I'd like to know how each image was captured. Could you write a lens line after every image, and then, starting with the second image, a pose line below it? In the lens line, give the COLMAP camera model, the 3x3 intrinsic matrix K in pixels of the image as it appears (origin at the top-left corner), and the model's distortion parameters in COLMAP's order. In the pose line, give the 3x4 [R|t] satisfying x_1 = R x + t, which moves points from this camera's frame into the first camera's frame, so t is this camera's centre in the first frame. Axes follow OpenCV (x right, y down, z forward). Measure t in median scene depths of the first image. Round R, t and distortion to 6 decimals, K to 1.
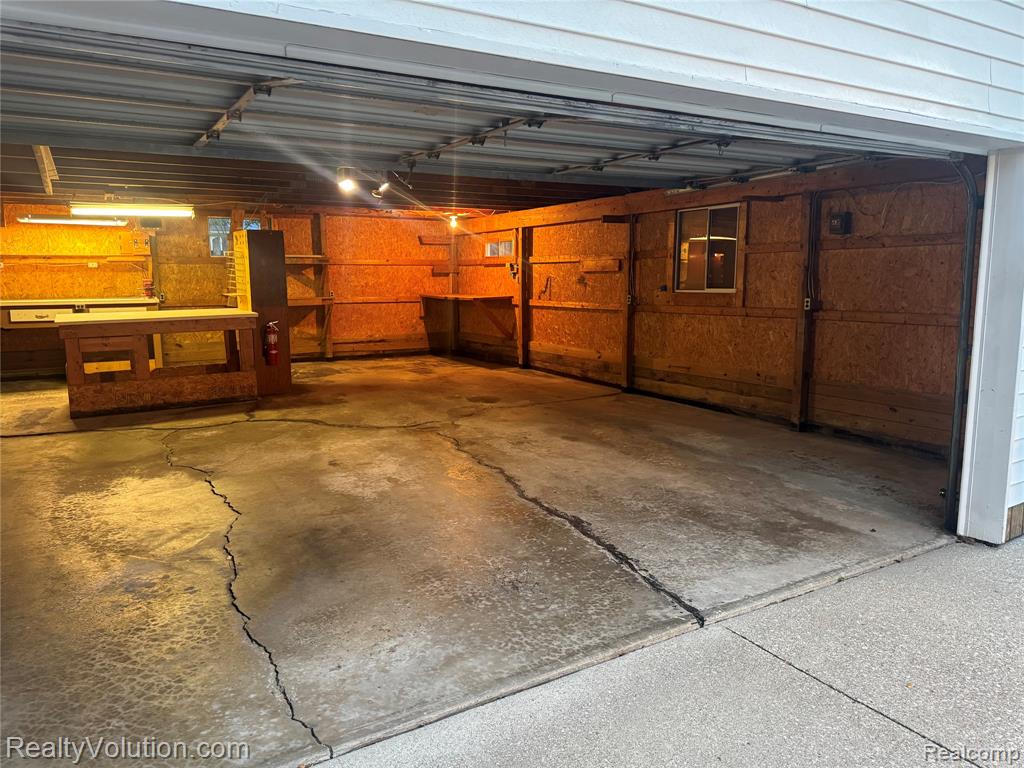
lens RADIAL K [[725.0, 0, 511.2], [0, 725.0, 380.5], [0, 0, 1]] dist [0.087310, -0.108987]
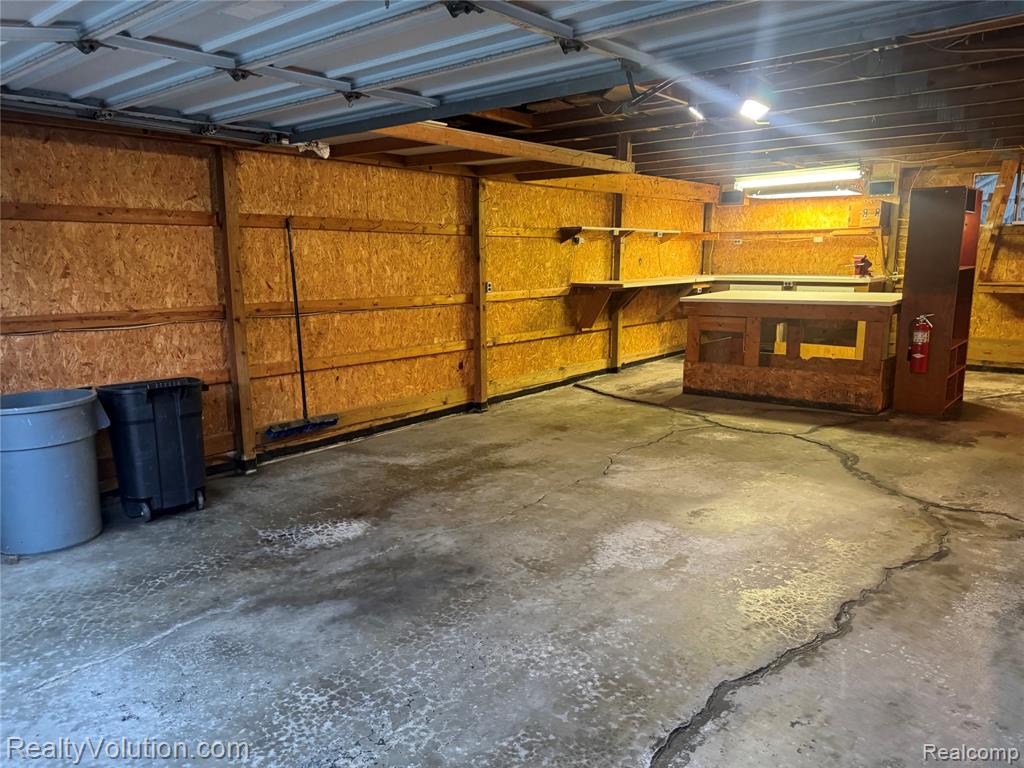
lens RADIAL K [[725.0, 0, 511.2], [0, 725.0, 380.5], [0, 0, 1]] dist [0.087310, -0.108987]
pose [[0.325651, 0.165837, -0.930833, 0.356595], [-0.135372, 0.982533, 0.127688, -0.083975], [0.935749, 0.084427, 0.342412, 0.585031]]
